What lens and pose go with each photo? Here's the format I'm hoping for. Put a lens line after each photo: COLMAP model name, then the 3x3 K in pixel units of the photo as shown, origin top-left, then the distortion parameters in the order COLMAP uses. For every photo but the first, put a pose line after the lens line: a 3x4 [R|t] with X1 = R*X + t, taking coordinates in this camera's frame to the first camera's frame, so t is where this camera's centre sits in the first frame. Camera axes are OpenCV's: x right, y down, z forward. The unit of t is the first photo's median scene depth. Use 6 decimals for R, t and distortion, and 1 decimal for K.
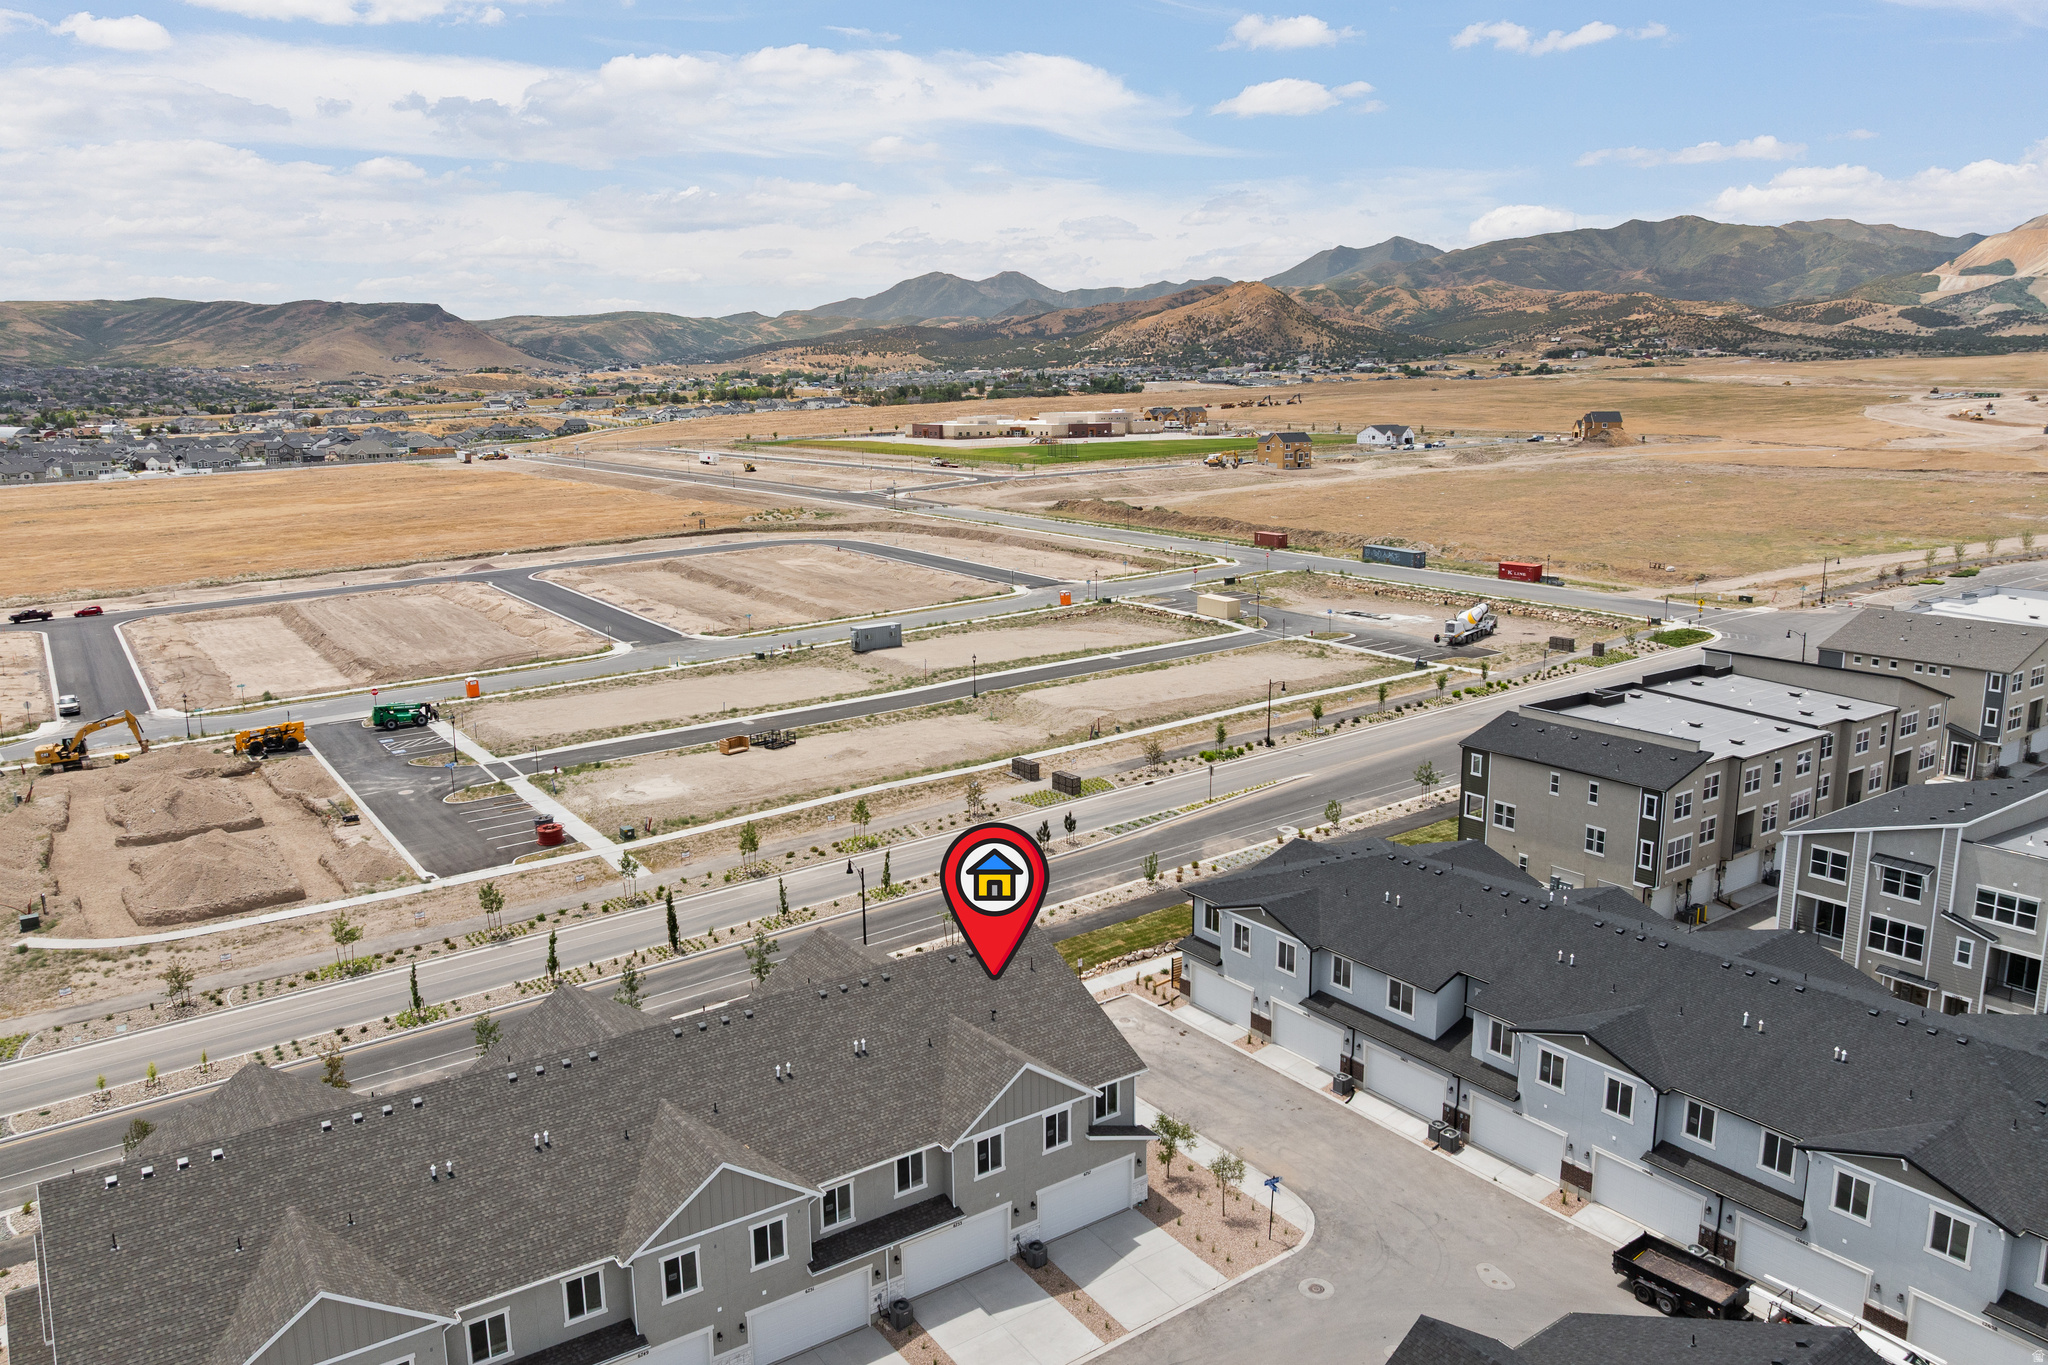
lens RADIAL K [[1441.8, 0, 1028.4], [0, 1441.8, 662.6], [0, 0, 1]] dist [-0.036929, -0.000543]
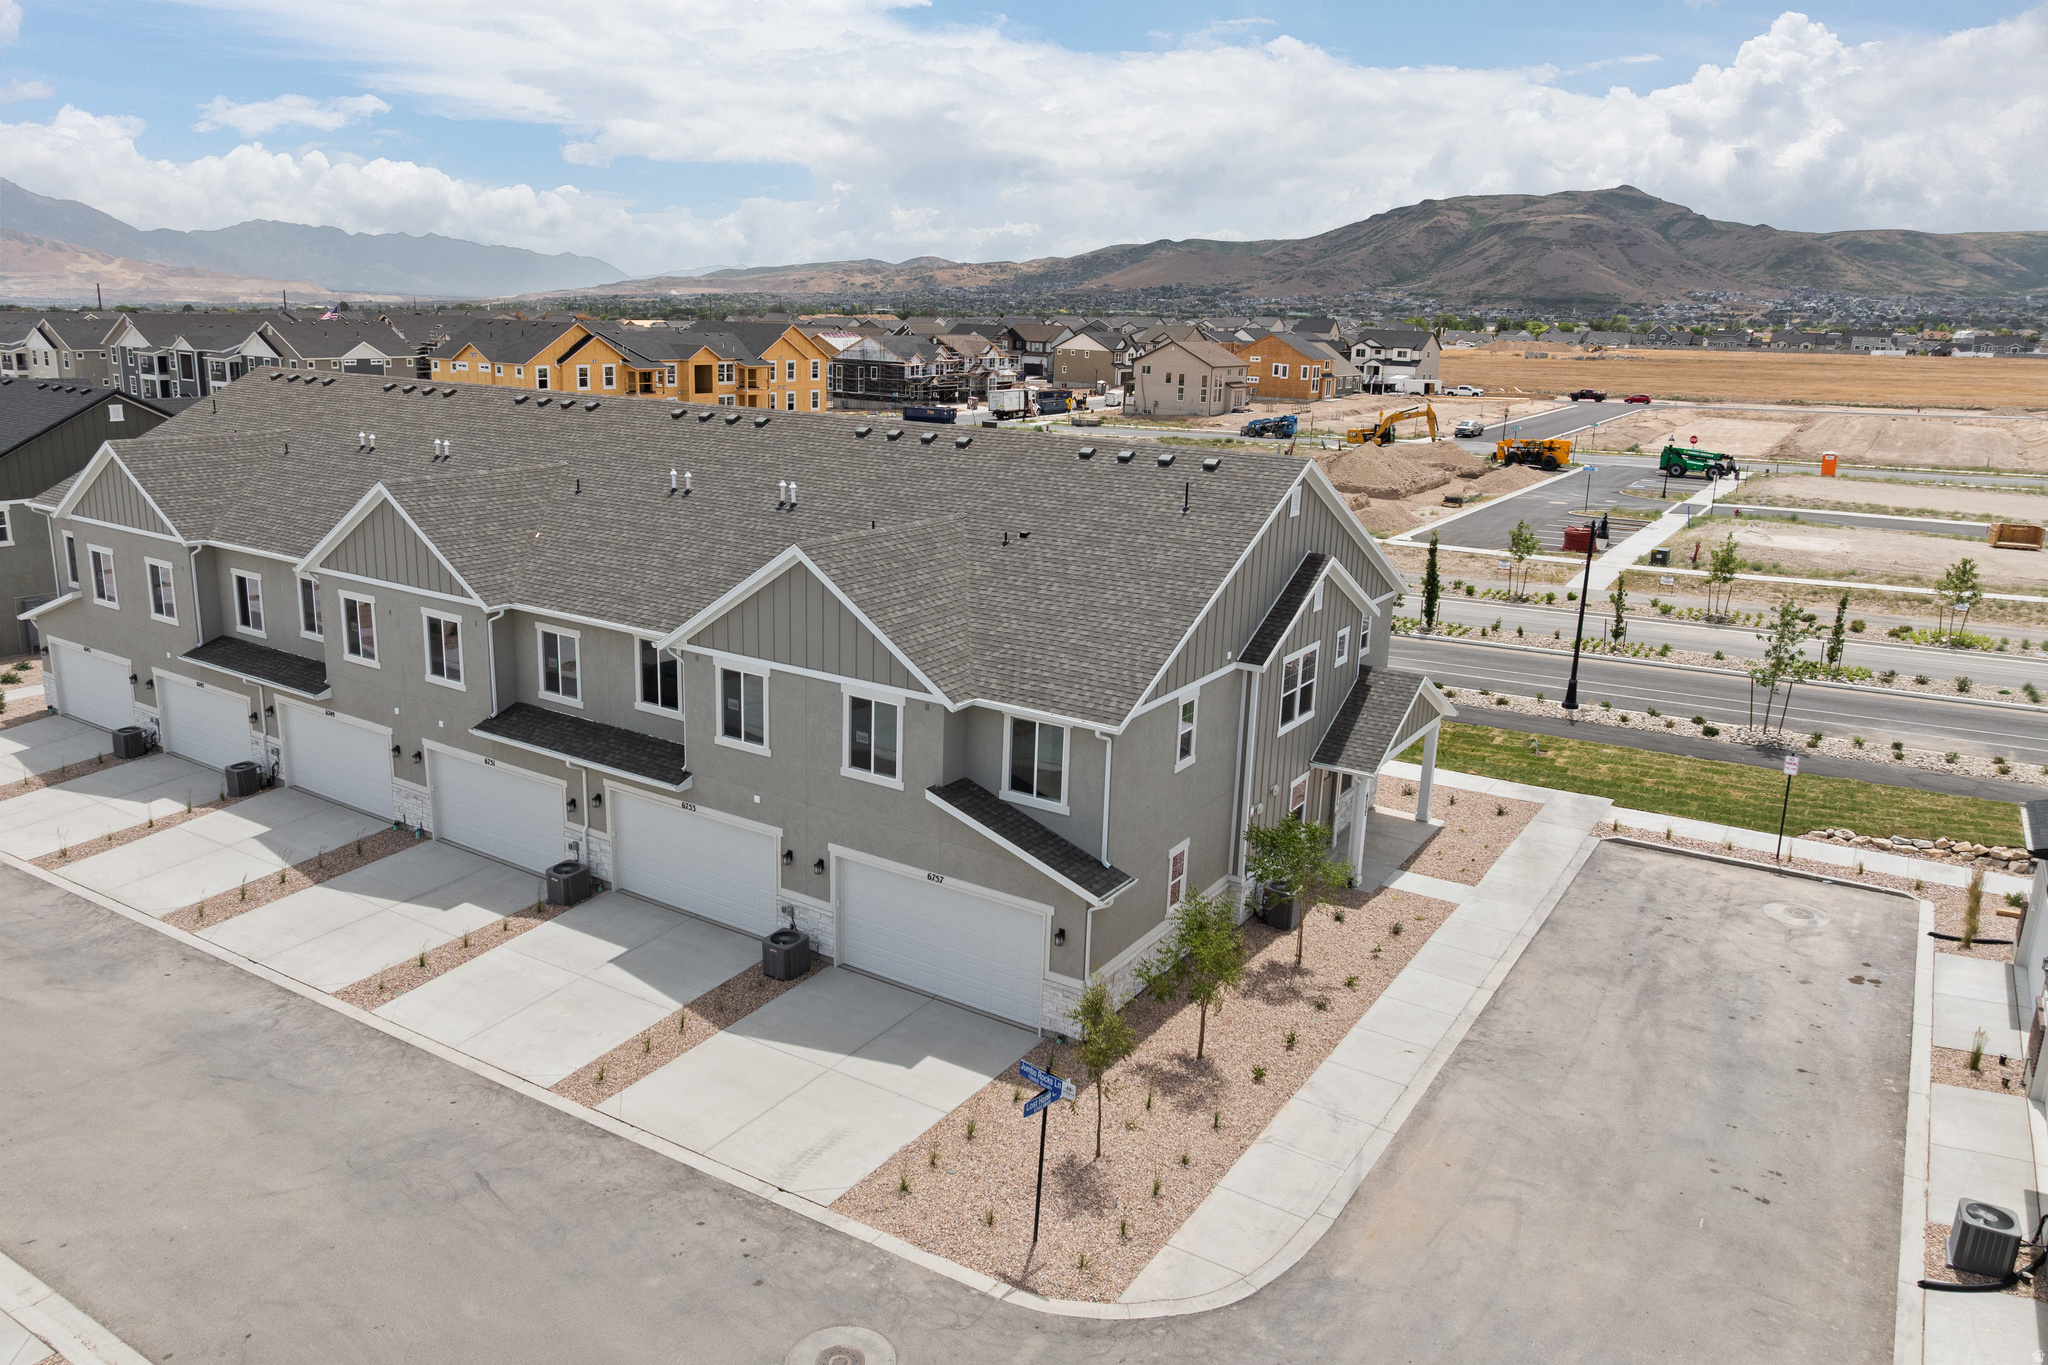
lens RADIAL K [[1441.8, 0, 1028.4], [0, 1441.8, 662.6], [0, 0, 1]] dist [-0.036929, -0.000543]
pose [[0.377509, 0.242778, -0.893614, 0.374061], [-0.204988, 0.962988, 0.175028, 0.173749], [0.903032, 0.117106, 0.413303, 0.704572]]
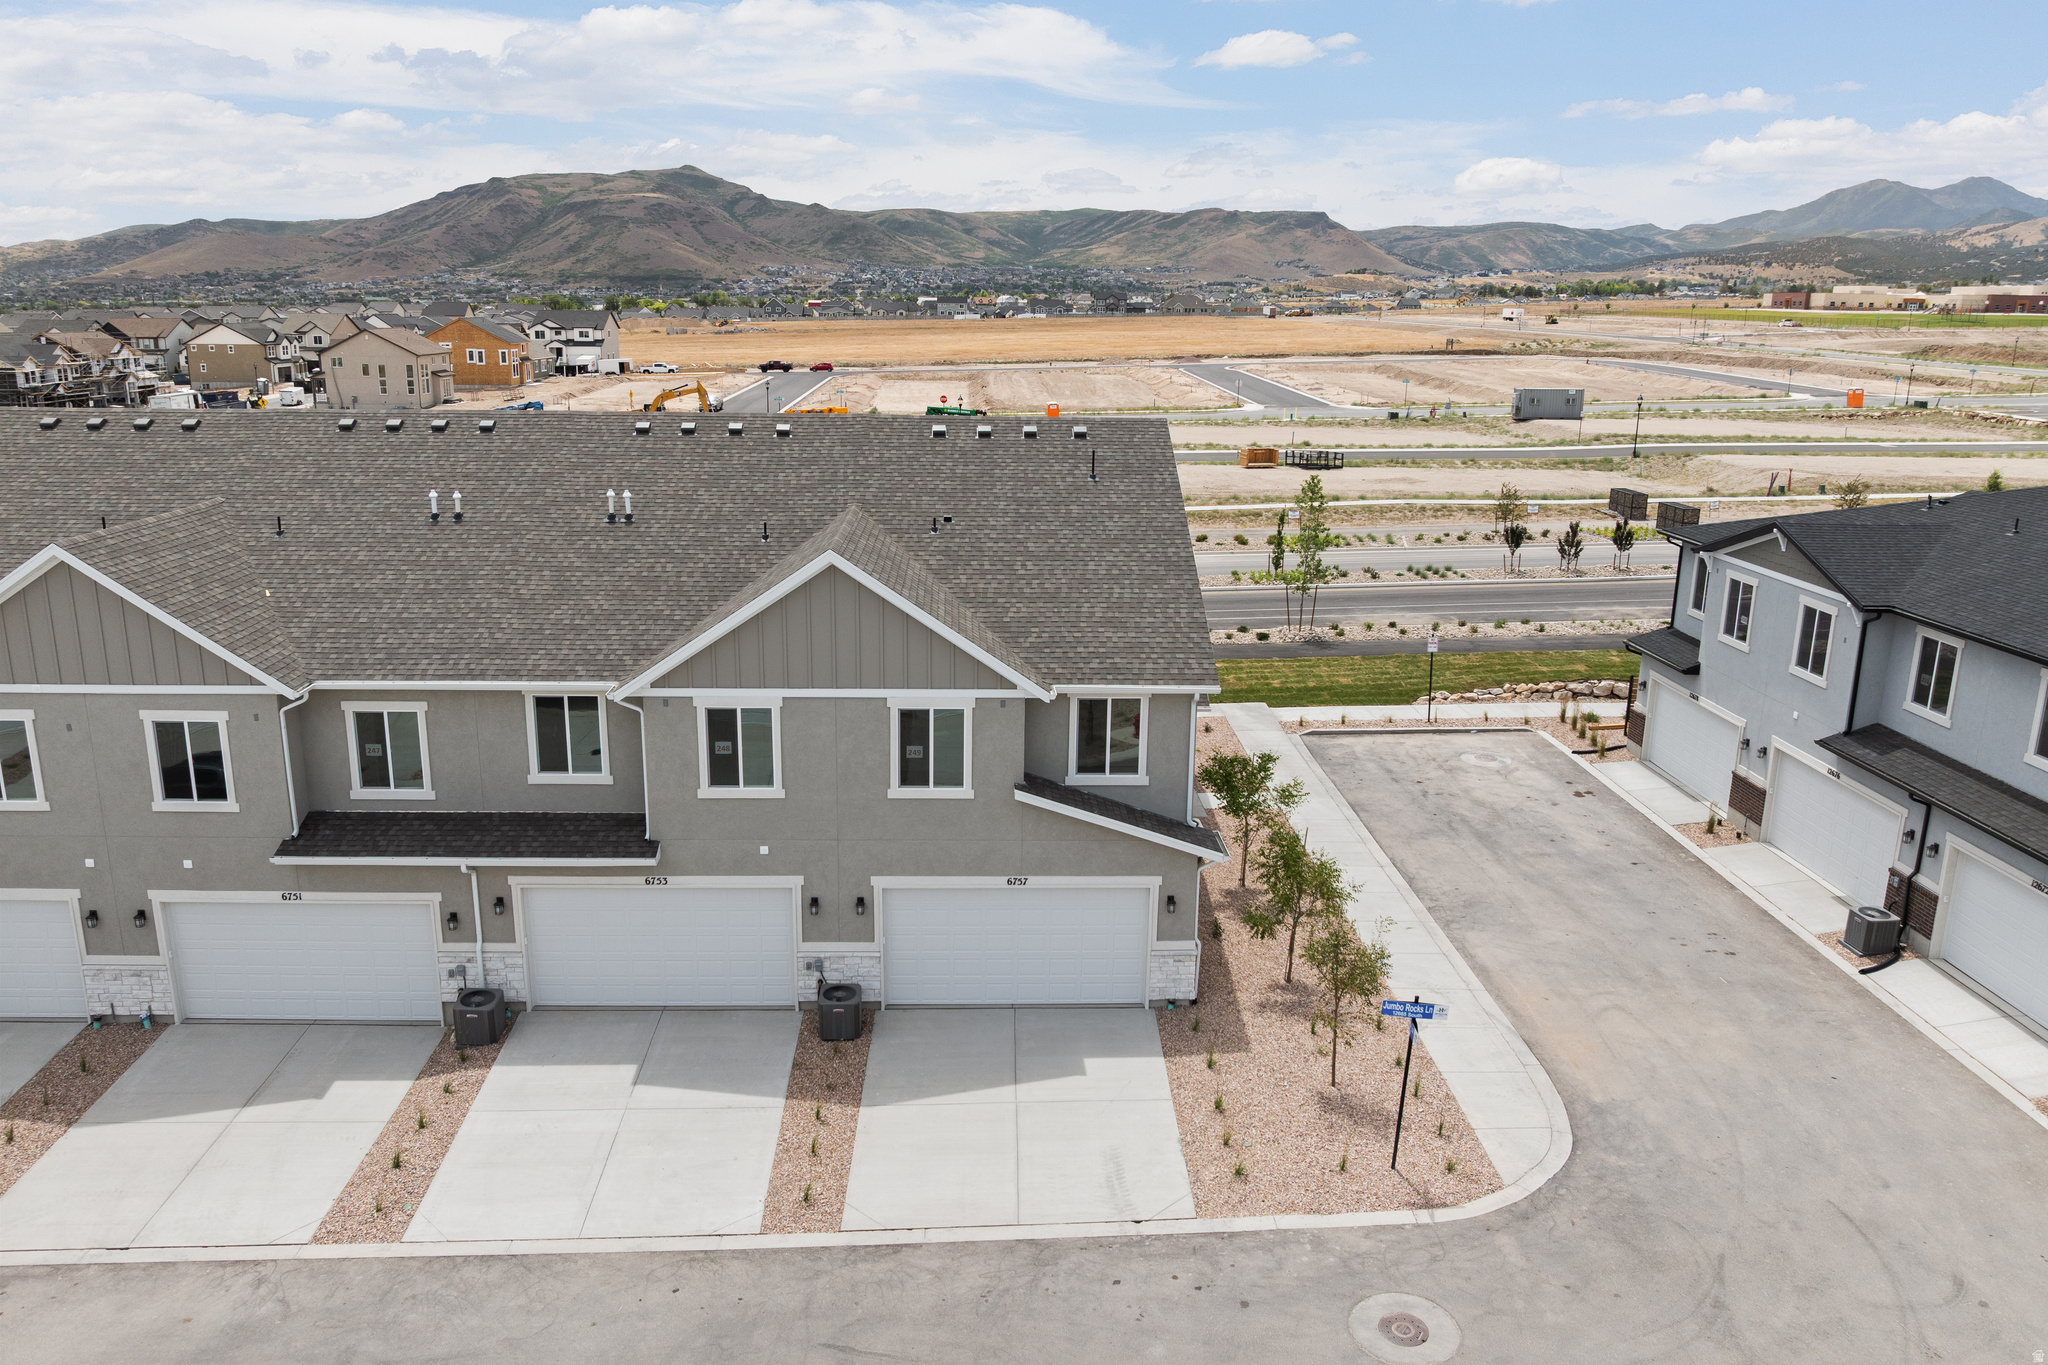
lens RADIAL K [[1441.8, 0, 1028.4], [0, 1441.8, 662.6], [0, 0, 1]] dist [-0.036929, -0.000543]
pose [[0.836258, 0.151283, -0.527054, 0.221489], [-0.121721, 0.988422, 0.090583, 0.213217], [0.534656, -0.011597, 0.844990, 0.540692]]
